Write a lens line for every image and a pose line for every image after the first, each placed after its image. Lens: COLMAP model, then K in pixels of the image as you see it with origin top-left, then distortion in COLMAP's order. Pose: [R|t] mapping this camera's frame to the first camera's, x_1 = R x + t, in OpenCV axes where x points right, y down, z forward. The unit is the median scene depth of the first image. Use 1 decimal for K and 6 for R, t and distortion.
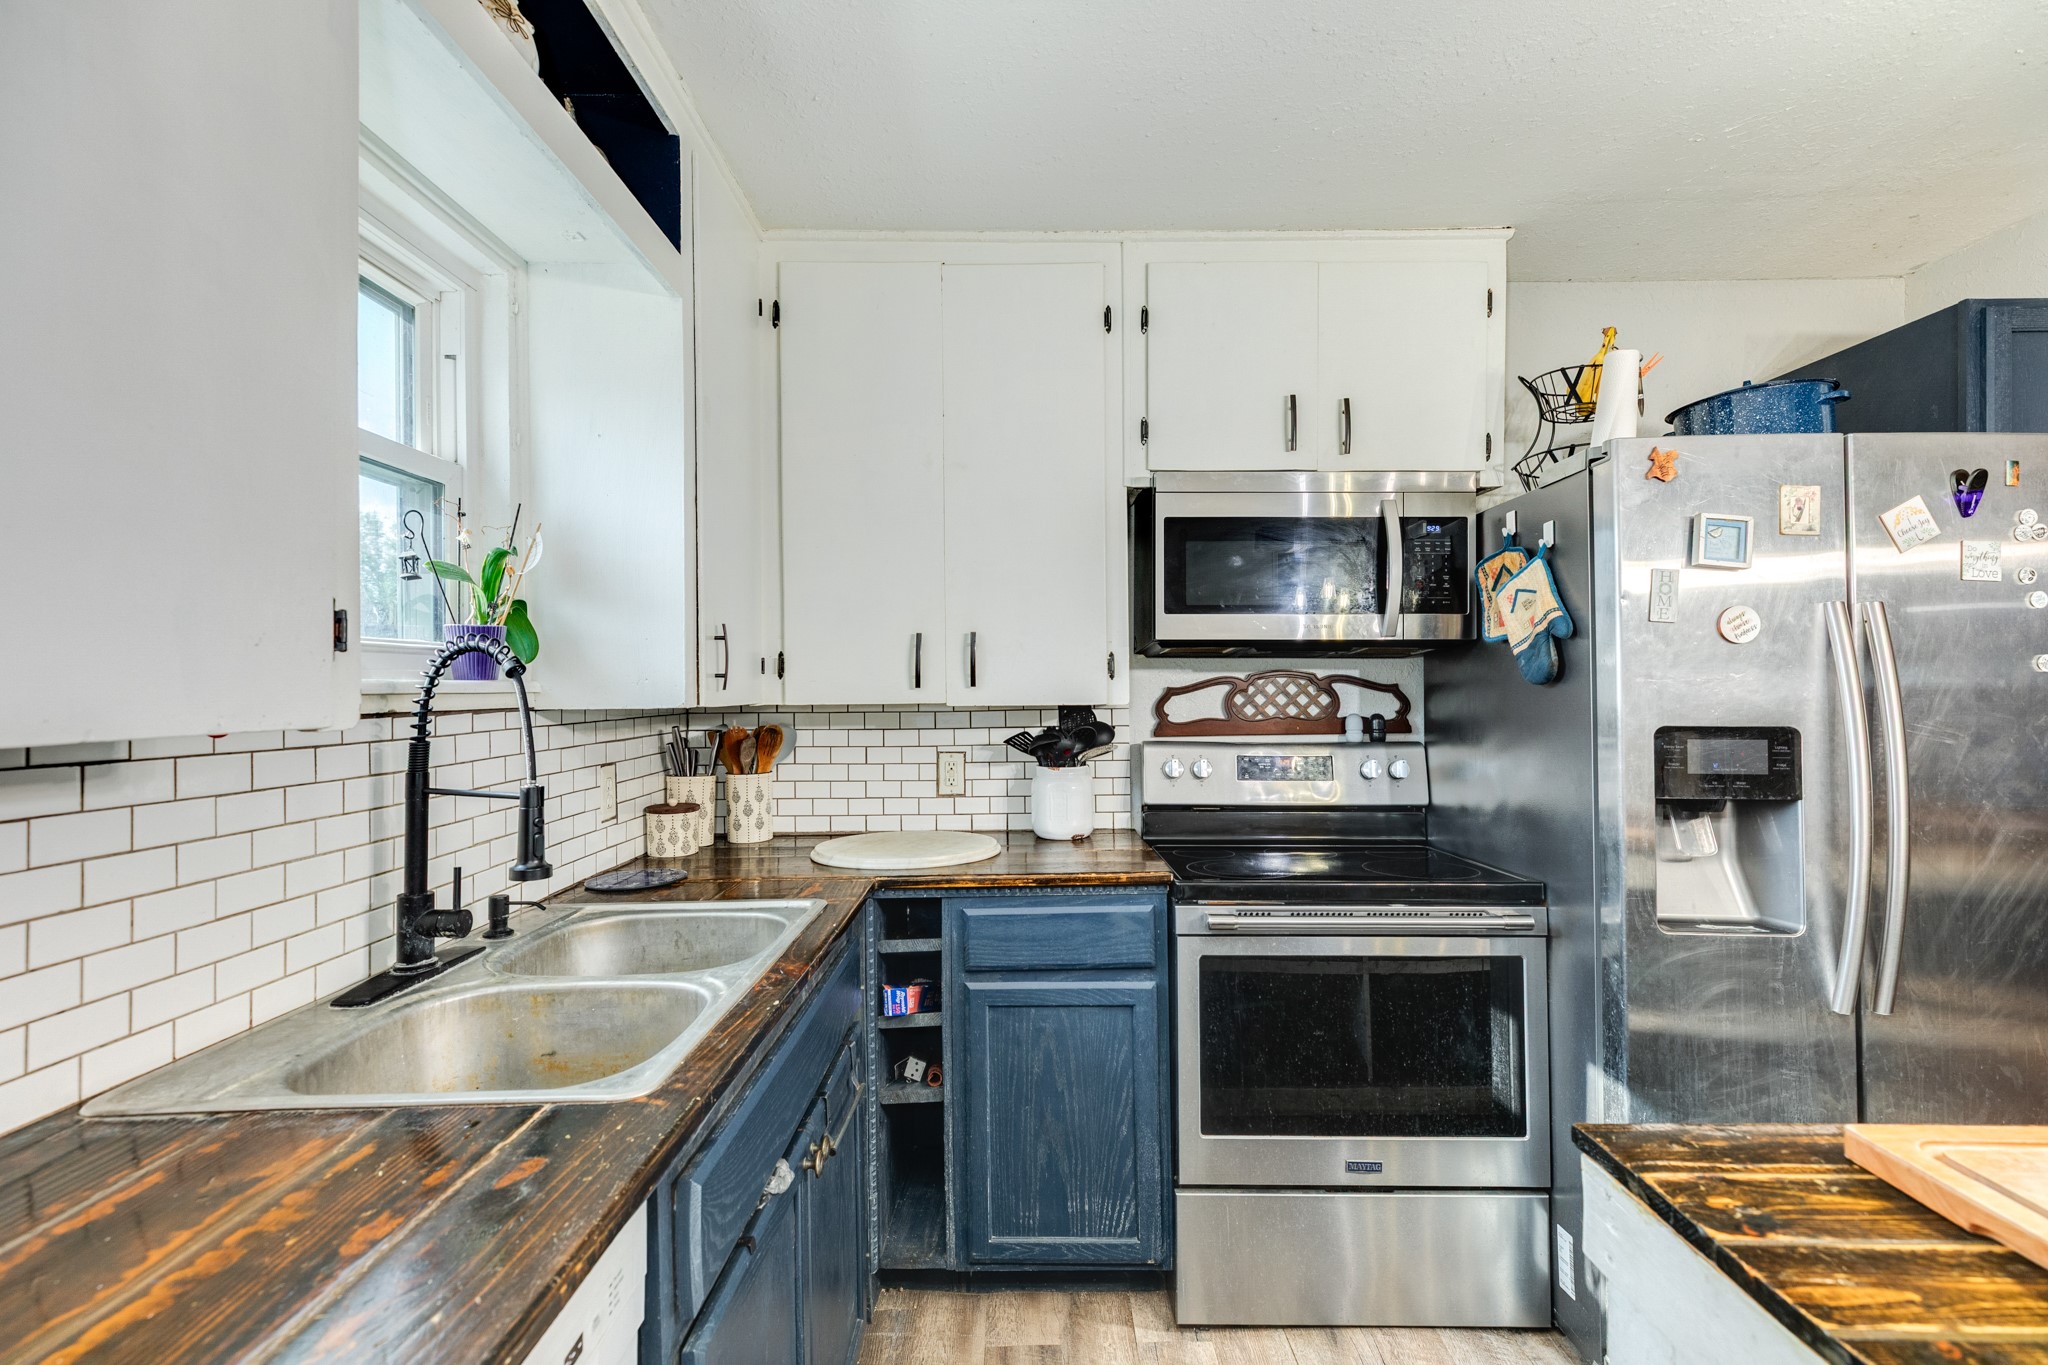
lens RADIAL K [[910.4, 0, 1028.1], [0, 910.4, 677.3], [0, 0, 1]] dist [0.003560, 0.000433]
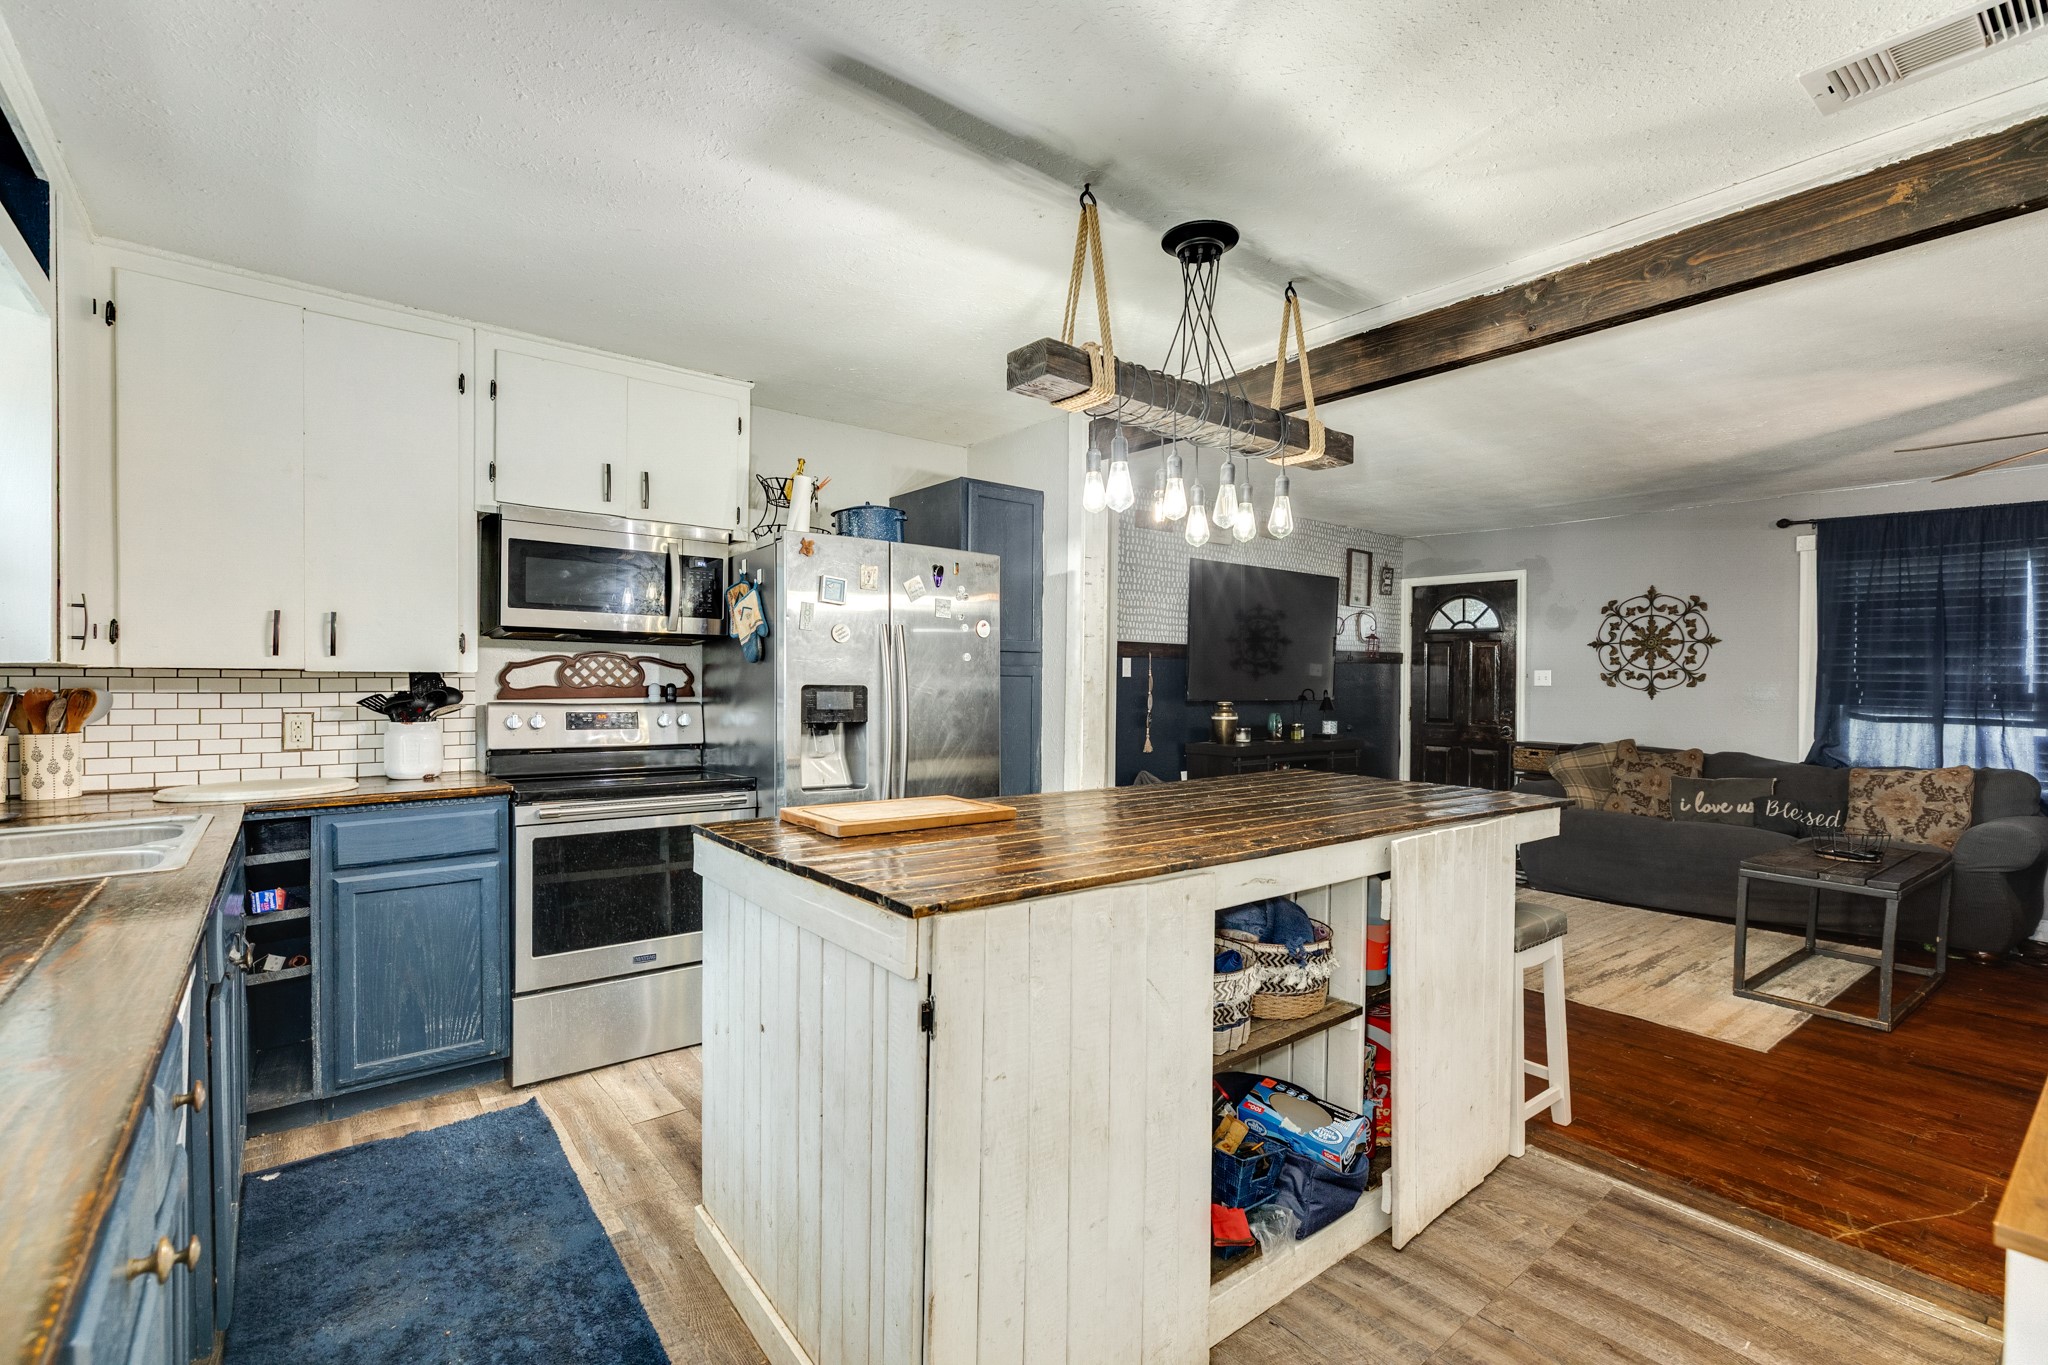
lens RADIAL K [[910.4, 0, 1020.0], [0, 910.4, 690.4], [0, 0, 1]] dist [0.003560, 0.000433]
pose [[0.784930, 0.005835, 0.619557, -0.106558], [-0.018712, 0.999723, 0.014291, 0.024724], [-0.619302, -0.022811, 0.784821, -0.629839]]
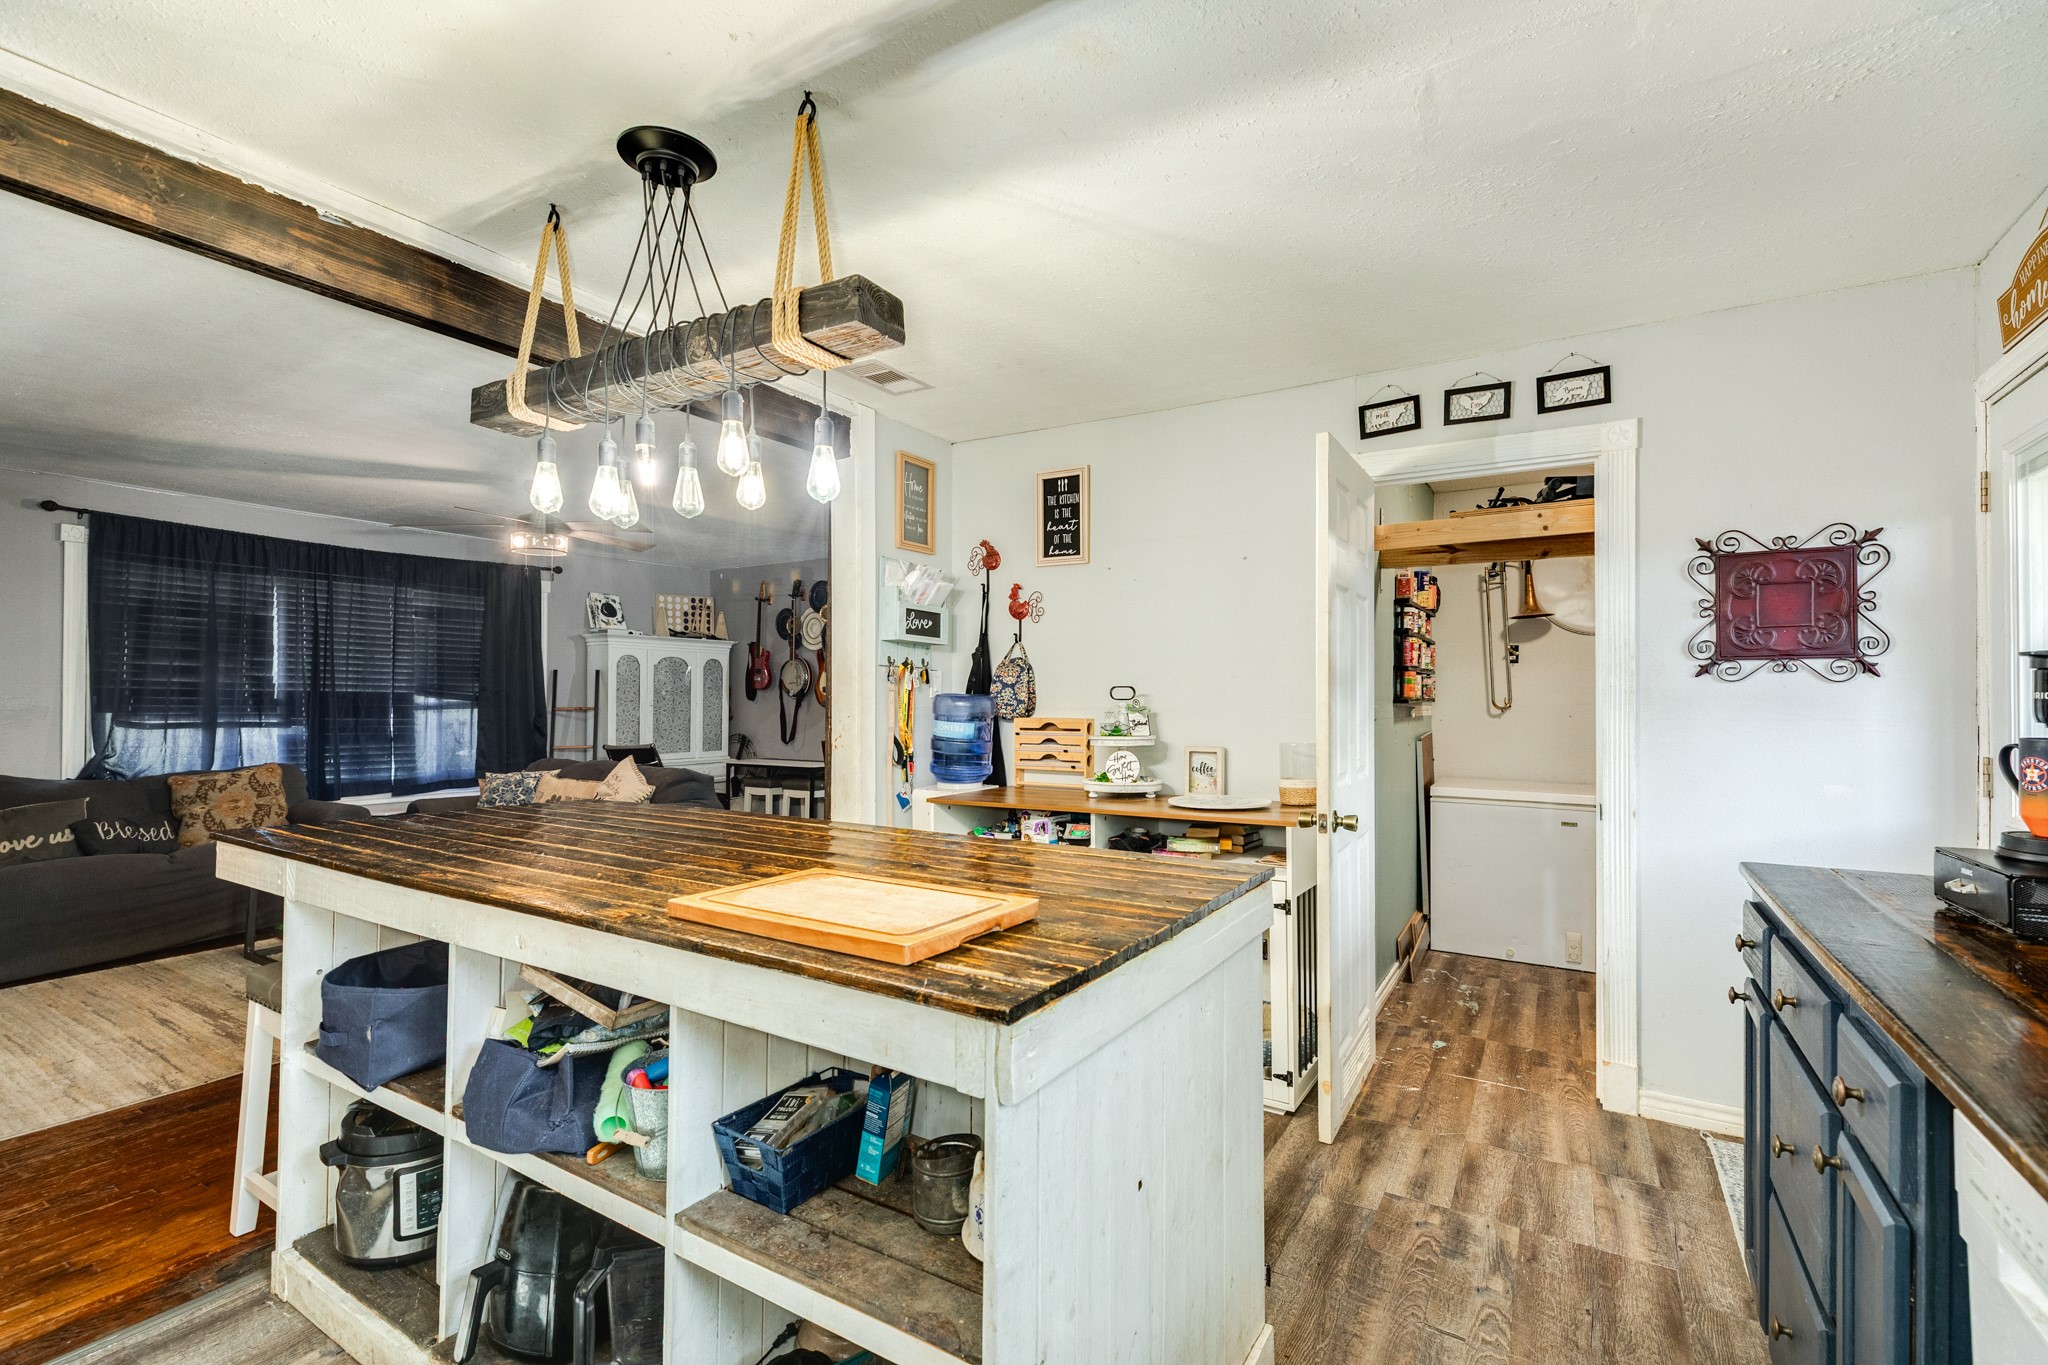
lens RADIAL K [[910.4, 0, 1025.0], [0, 910.4, 689.9], [0, 0, 1]] dist [0.003560, 0.000433]
pose [[-0.852201, 0.006540, 0.523173, -0.018413], [-0.003886, 0.999815, -0.018828, 0.034796], [-0.523200, -0.018078, -0.852018, 0.800123]]
